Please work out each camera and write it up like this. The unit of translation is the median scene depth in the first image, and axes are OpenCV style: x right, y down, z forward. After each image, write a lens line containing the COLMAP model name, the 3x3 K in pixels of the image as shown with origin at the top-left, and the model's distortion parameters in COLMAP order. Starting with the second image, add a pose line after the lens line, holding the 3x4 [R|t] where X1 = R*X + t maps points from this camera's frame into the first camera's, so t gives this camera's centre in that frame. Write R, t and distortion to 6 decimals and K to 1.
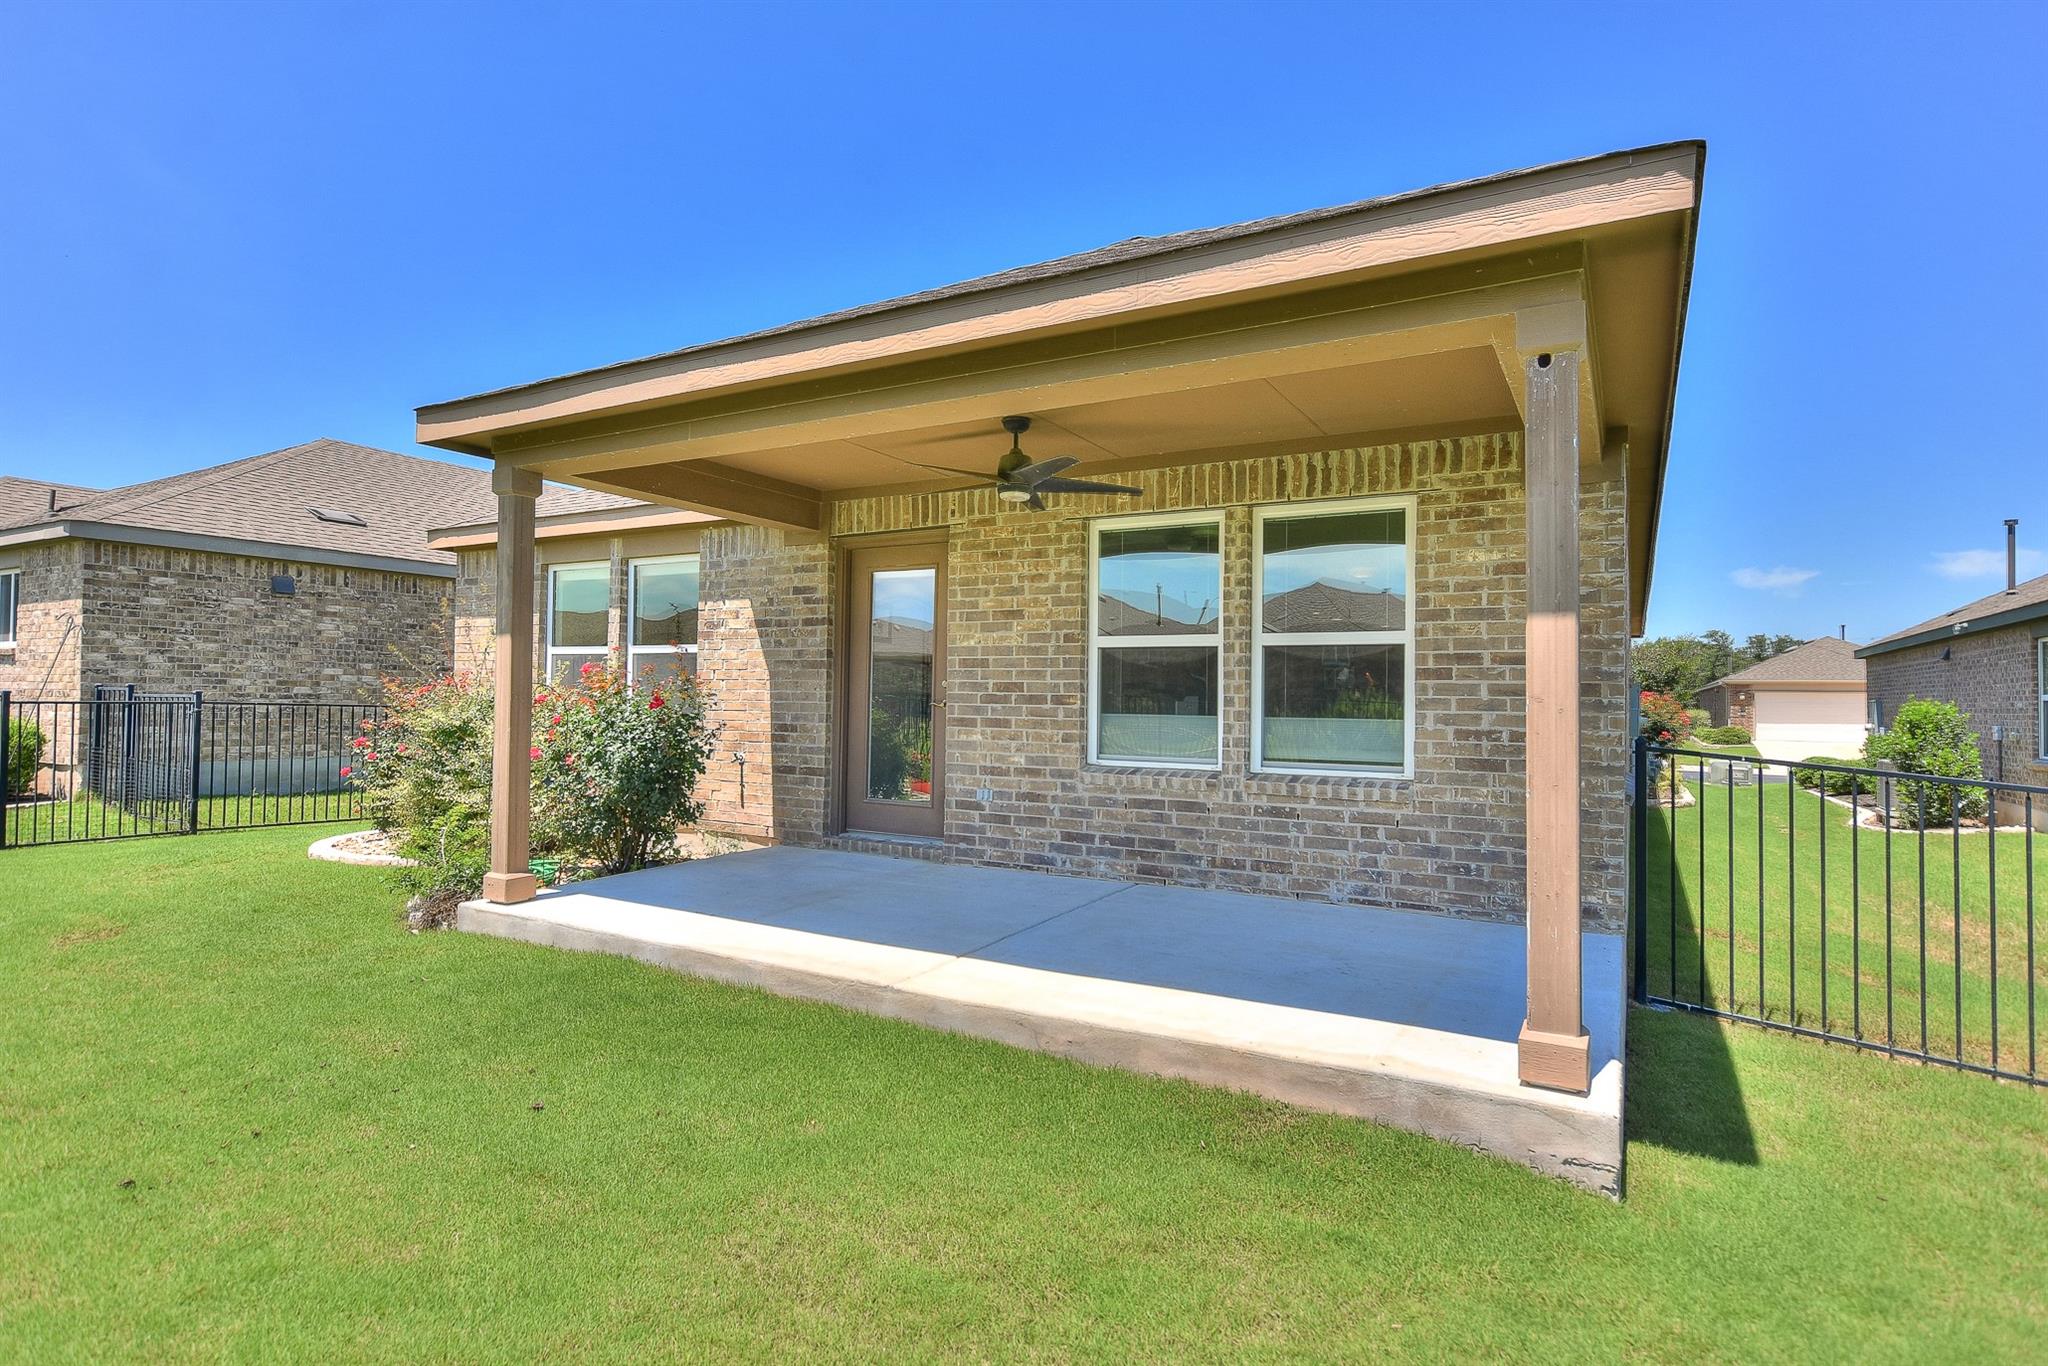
lens RADIAL K [[1059.9, 0, 1029.6], [0, 1059.9, 676.5], [0, 0, 1]] dist [-0.009328, 0.000541]
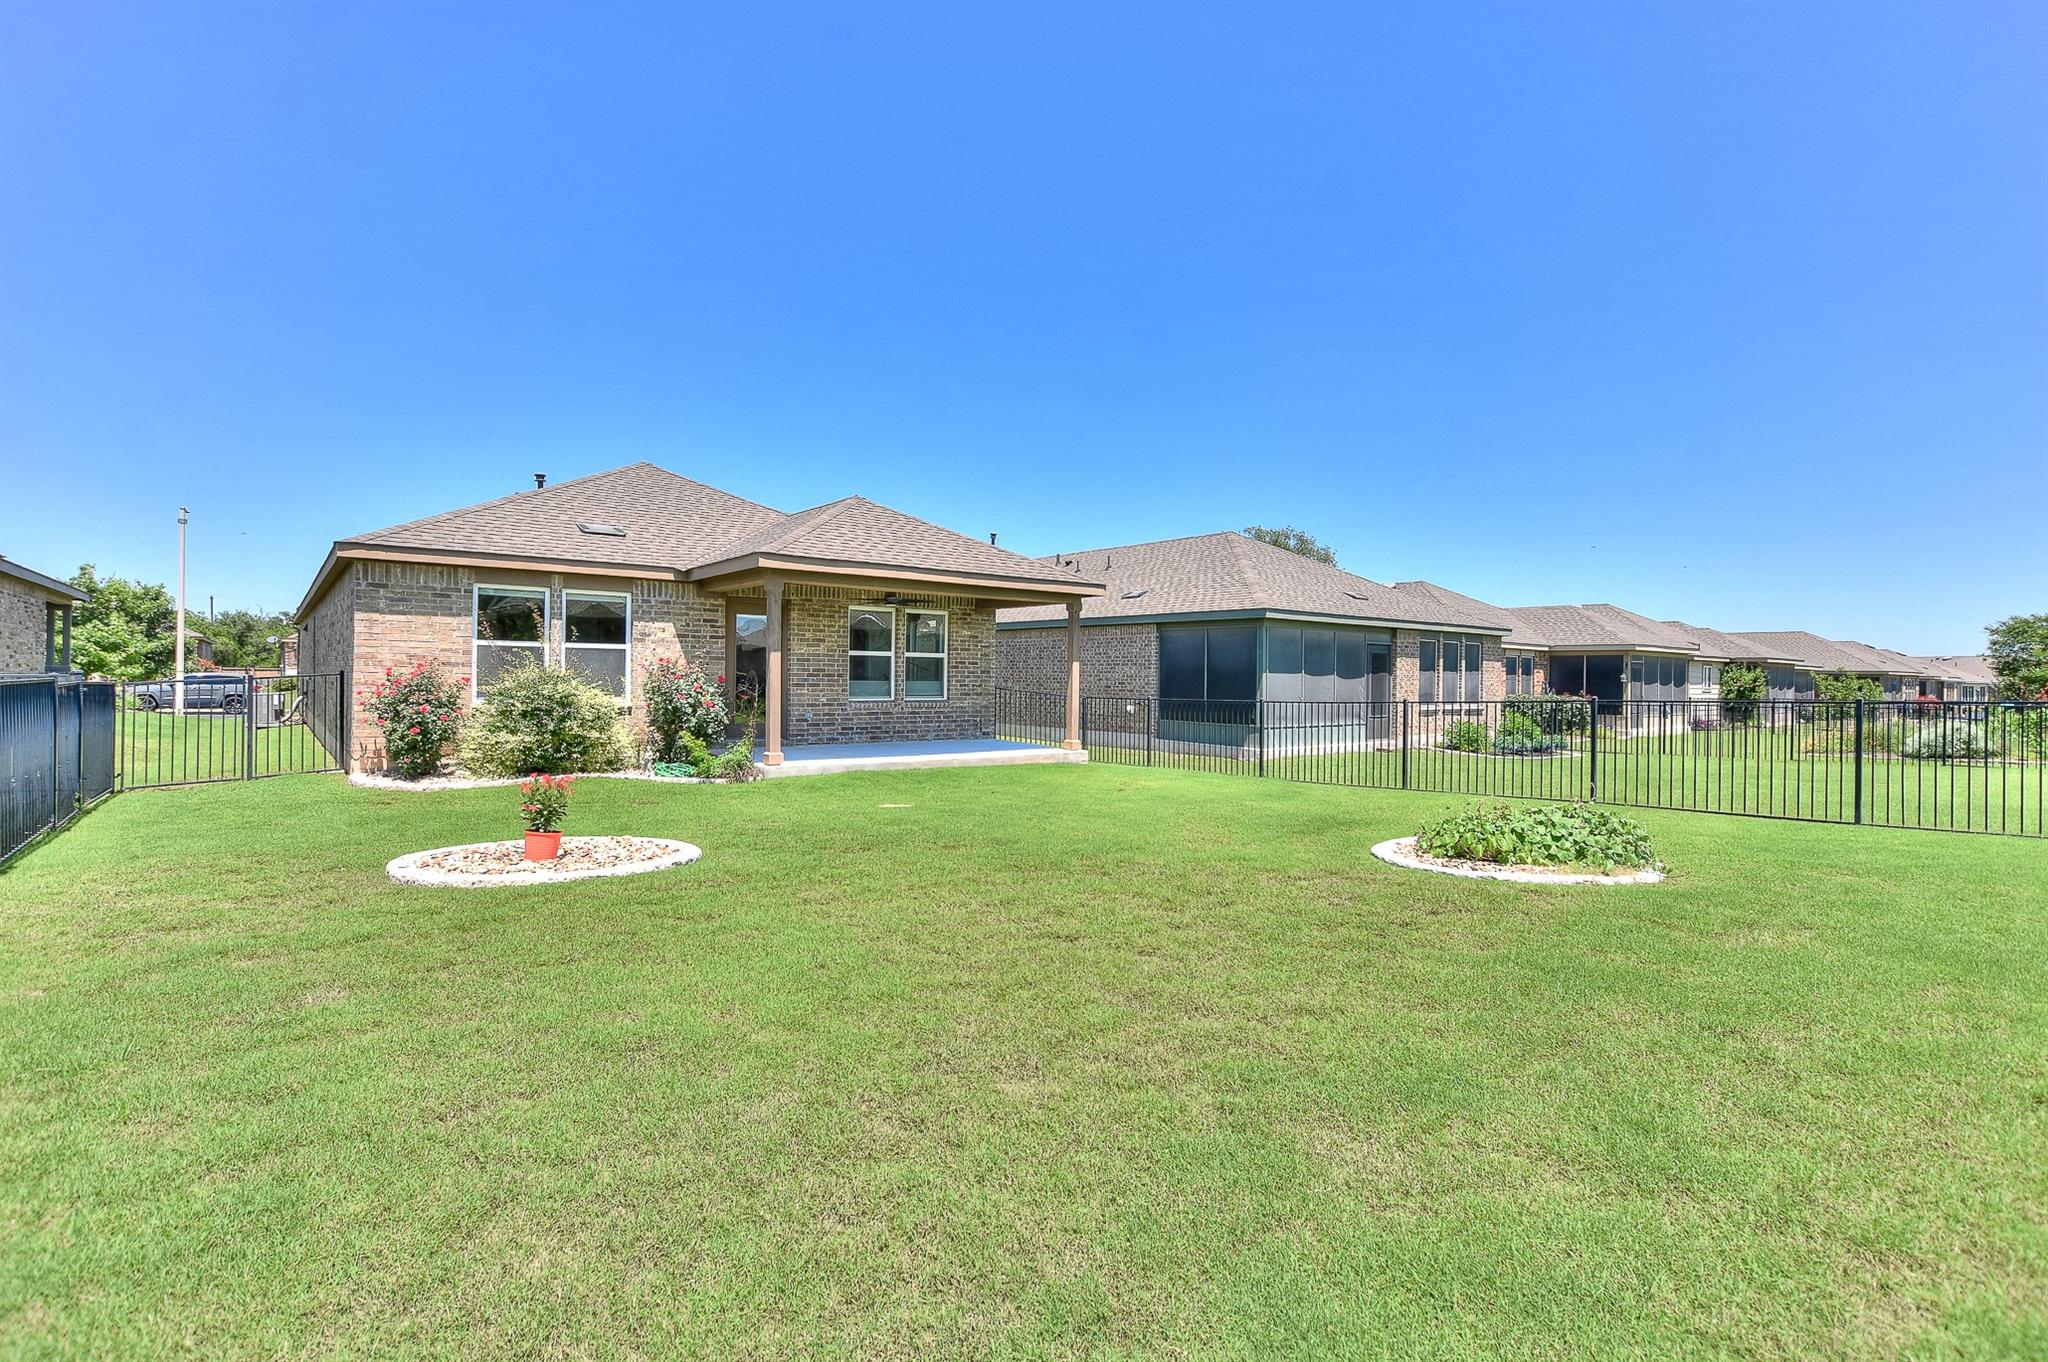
lens RADIAL K [[965.1, 0, 1015.0], [0, 965.1, 671.6], [0, 0, 1]] dist [-0.001736, -0.000040]
pose [[0.370140, -0.006205, 0.928955, -1.682056], [-0.027341, 0.999472, 0.017570, -0.033538], [-0.928574, -0.031901, 0.369775, -0.205880]]
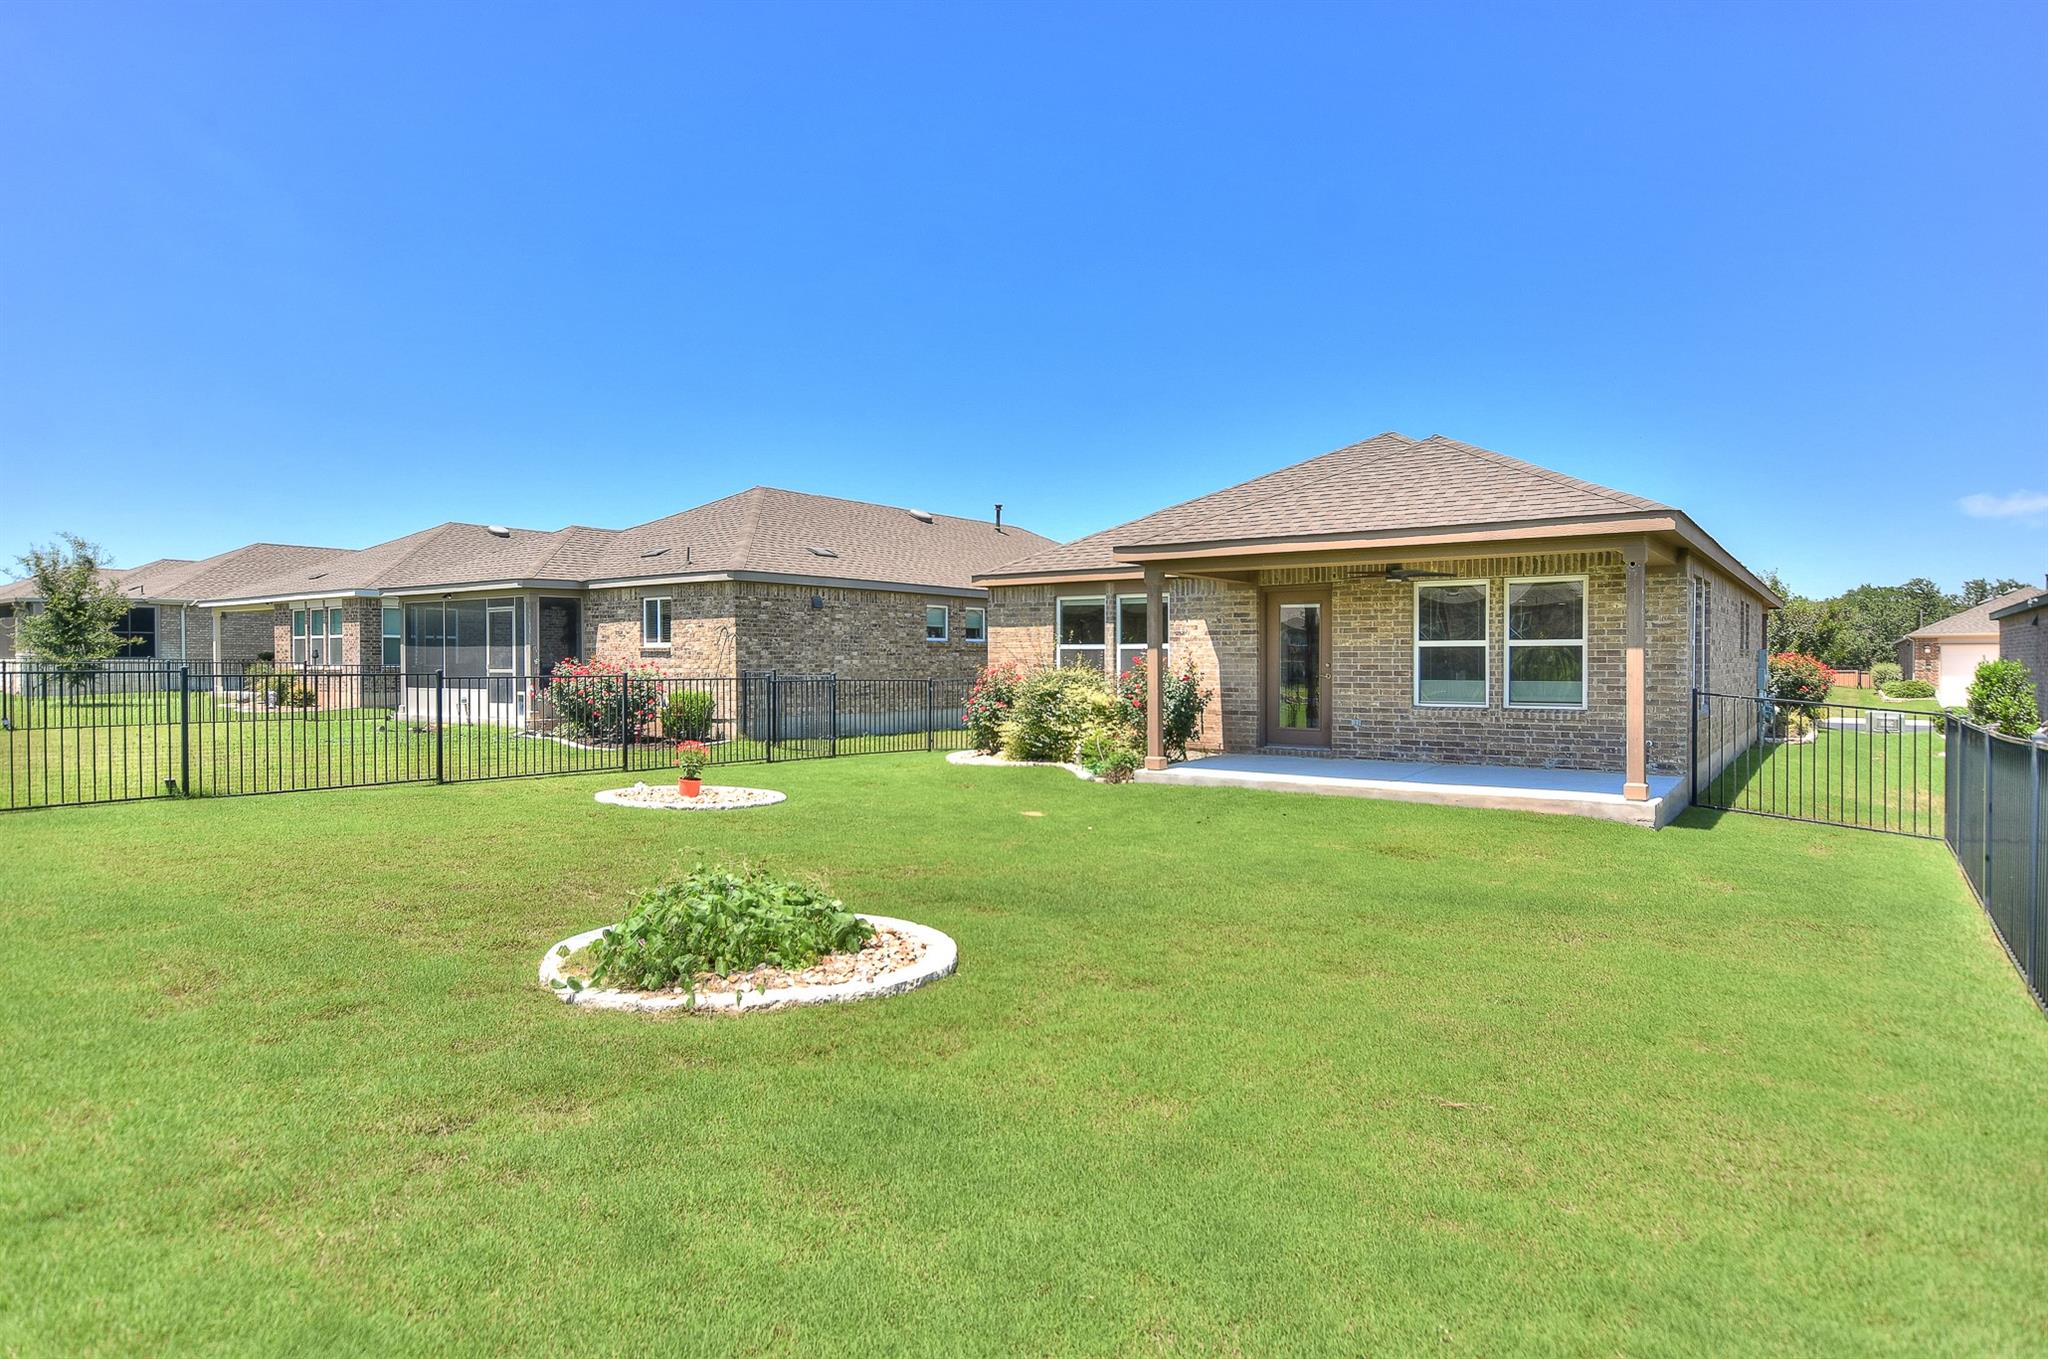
lens RADIAL K [[1156.3, 0, 1024.0], [0, 1156.3, 679.5], [0, 0, 1]] dist [-0.000932, 0.002797]
pose [[0.994683, -0.013821, -0.102057, -0.383322], [0.017641, 0.999174, 0.036616, -0.049683], [0.101467, -0.038222, 0.994104, -1.039116]]
